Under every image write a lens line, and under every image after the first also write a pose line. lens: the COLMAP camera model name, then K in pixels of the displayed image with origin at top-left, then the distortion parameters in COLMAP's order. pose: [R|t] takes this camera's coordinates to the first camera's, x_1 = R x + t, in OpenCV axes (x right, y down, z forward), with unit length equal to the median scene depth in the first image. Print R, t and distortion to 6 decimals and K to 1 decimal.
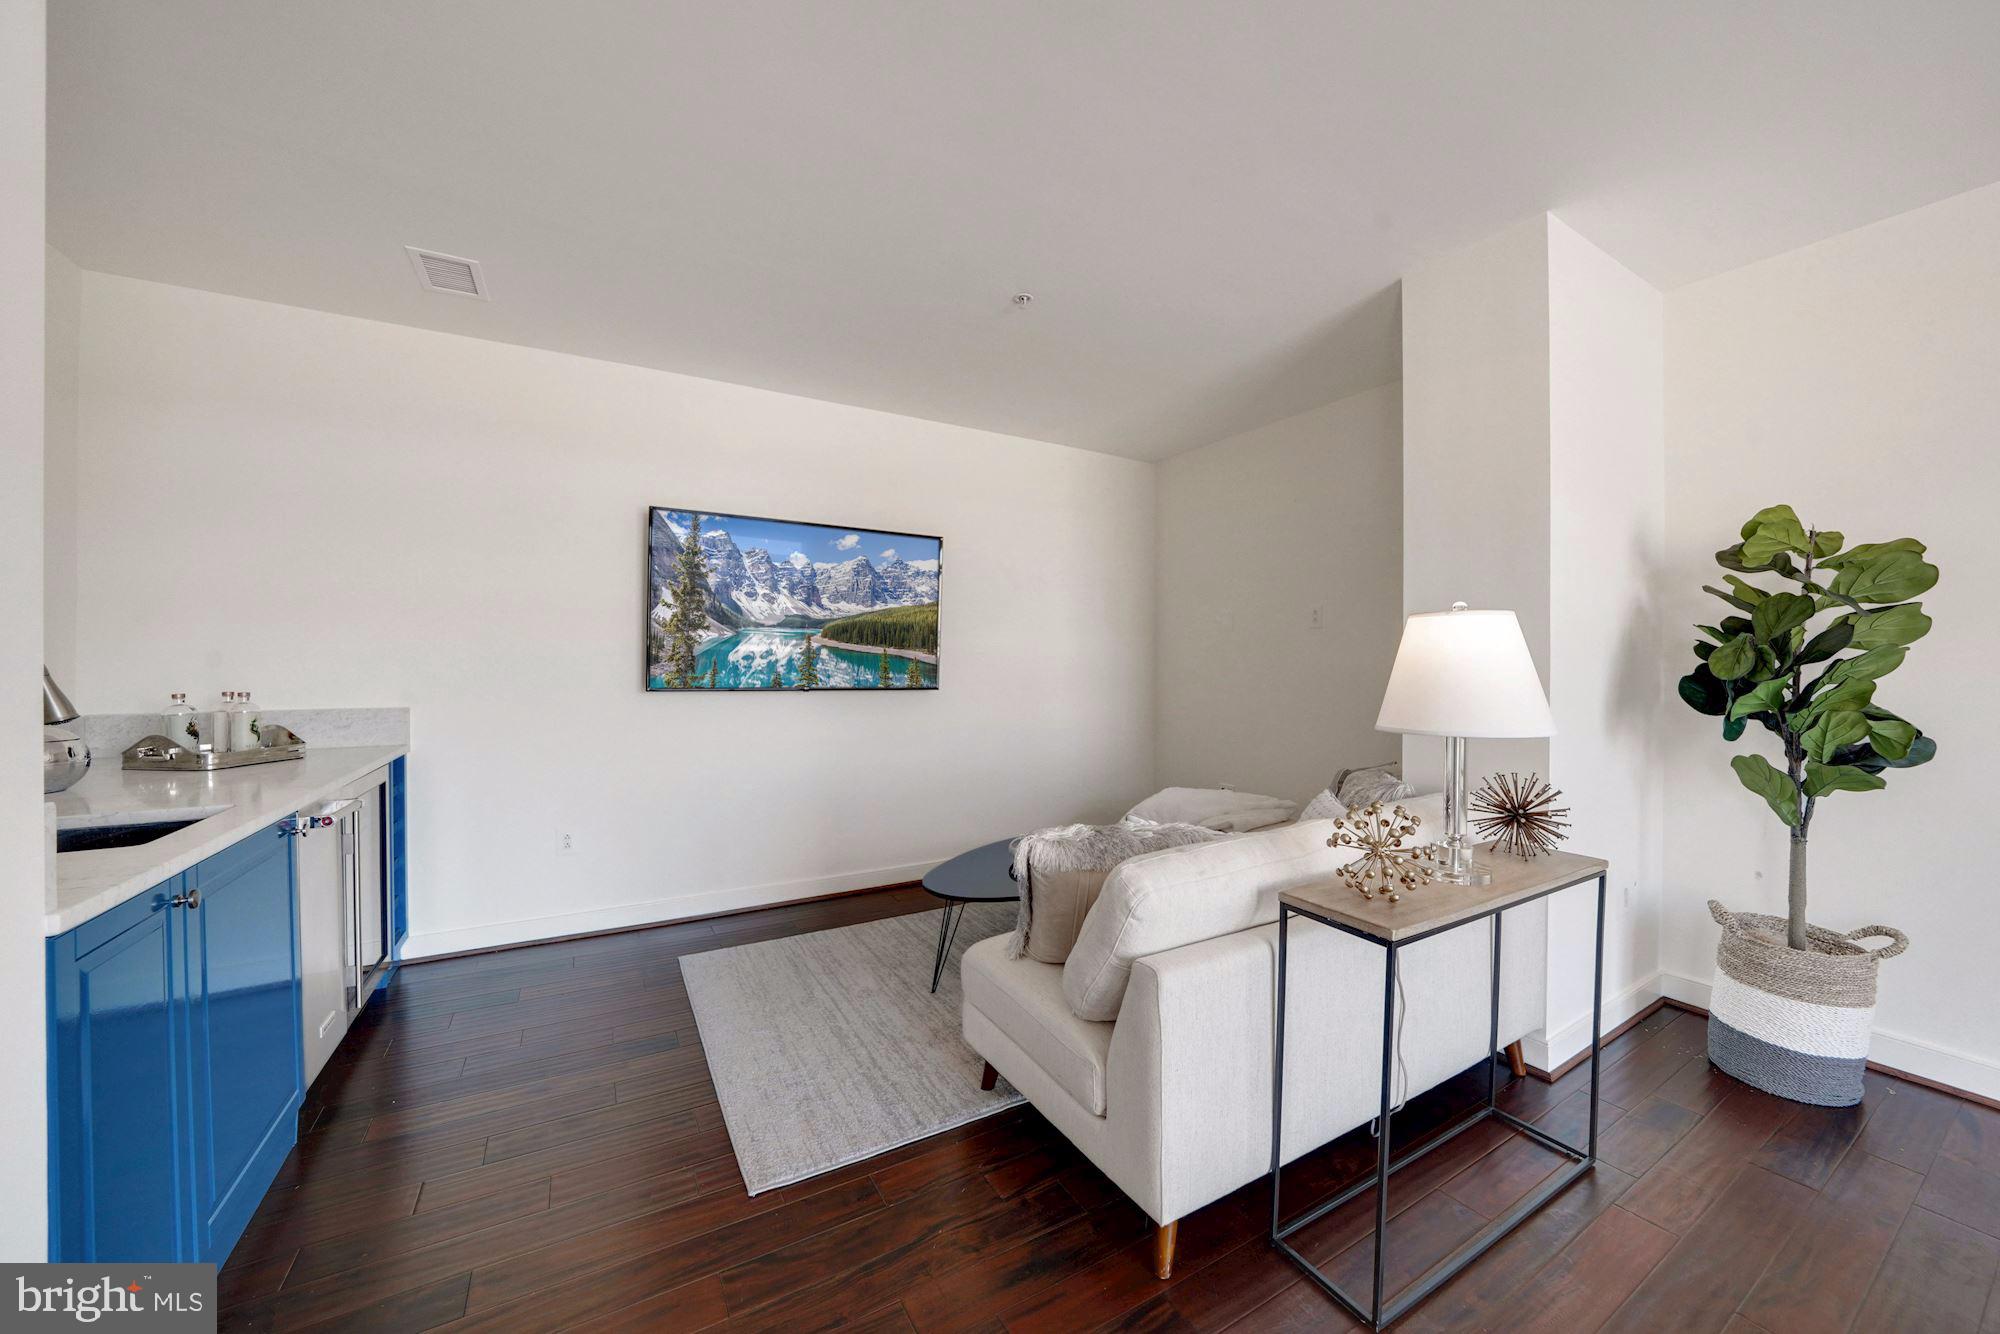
lens RADIAL K [[707.4, 0, 997.6], [0, 707.4, 666.3], [0, 0, 1]] dist [-0.015538, 0.000488]
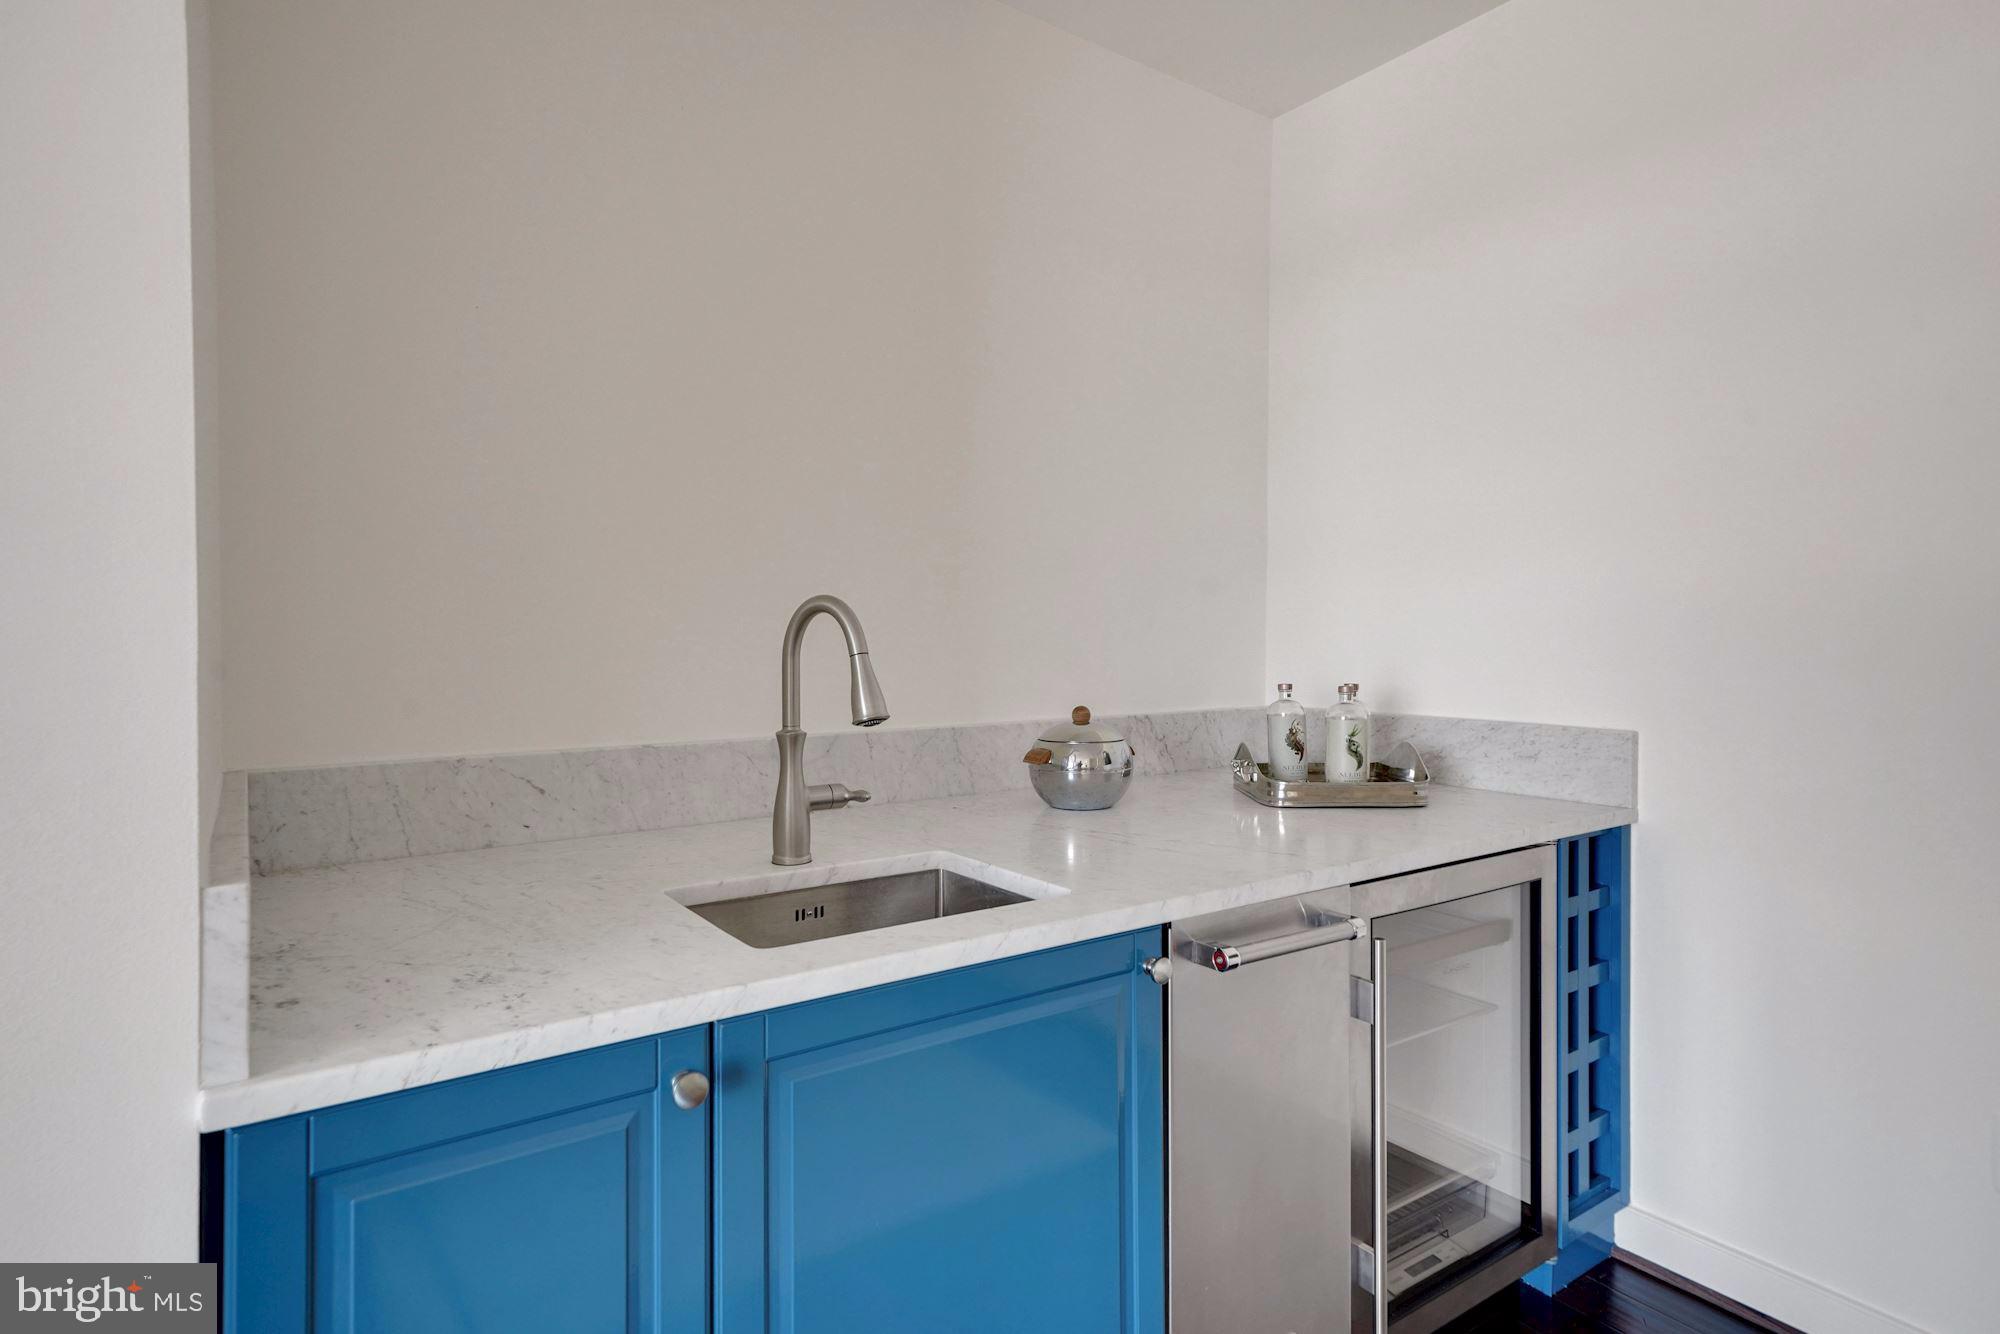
lens RADIAL K [[1039.5, 0, 995.3], [0, 1039.5, 650.2], [0, 0, 1]] dist [0.002451, 0.000191]
pose [[0.093152, 0.008619, -0.995615, -0.187690], [-0.009758, 0.999922, 0.007744, 0.002526], [0.995604, 0.008994, 0.093229, 0.544234]]
